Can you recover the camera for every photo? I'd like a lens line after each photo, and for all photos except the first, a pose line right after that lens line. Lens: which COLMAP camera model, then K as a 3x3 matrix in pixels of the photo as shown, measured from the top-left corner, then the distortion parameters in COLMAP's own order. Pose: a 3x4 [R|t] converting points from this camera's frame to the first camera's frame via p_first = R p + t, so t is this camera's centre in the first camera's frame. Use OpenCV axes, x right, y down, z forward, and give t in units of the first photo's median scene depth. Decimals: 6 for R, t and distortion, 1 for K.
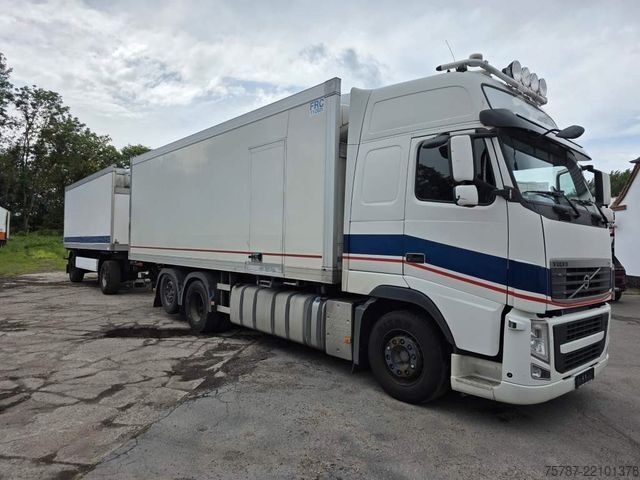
lens RADIAL K [[430.0, 0, 314.3], [0, 430.0, 236.6], [0, 0, 1]] dist [0.047040, -0.039465]
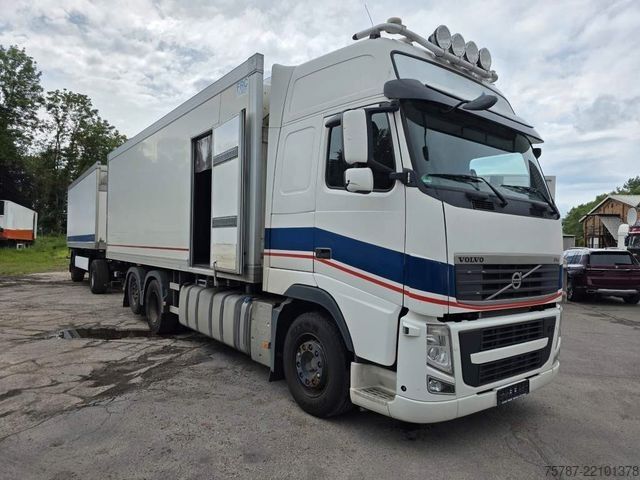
lens RADIAL K [[430.0, 0, 325.4], [0, 430.0, 244.4], [0, 0, 1]] dist [0.047040, -0.039465]
pose [[0.998538, -0.000217, -0.054046, 0.274740], [0.001079, 0.999873, 0.015927, 0.016734], [0.054035, -0.015962, 0.998411, 0.116088]]
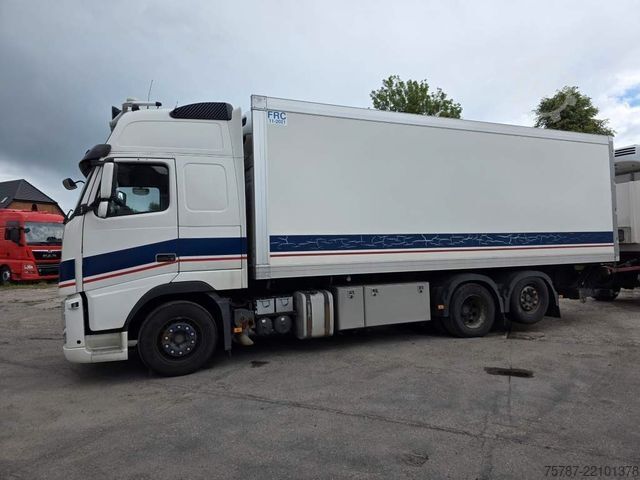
lens RADIAL K [[430.0, 0, 322.7], [0, 430.0, 234.6], [0, 0, 1]] dist [0.047040, -0.039465]
pose [[-0.304605, -0.050699, -0.951129, 1.603650], [0.037798, 0.997152, -0.065257, 0.097271], [0.951729, -0.055828, -0.301821, 2.062155]]
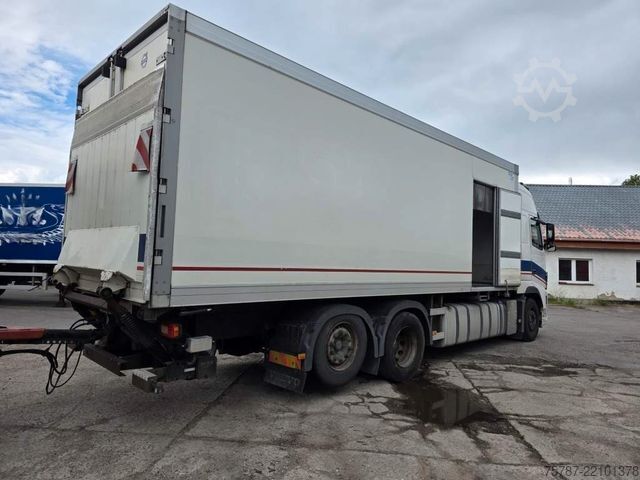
lens RADIAL K [[430.0, 0, 321.1], [0, 430.0, 236.5], [0, 0, 1]] dist [0.047040, -0.039465]
pose [[-0.052164, 0.032976, 0.998094, -1.791717], [-0.057524, 0.997696, -0.035969, 0.009981], [-0.996980, -0.059291, -0.050147, 2.091144]]
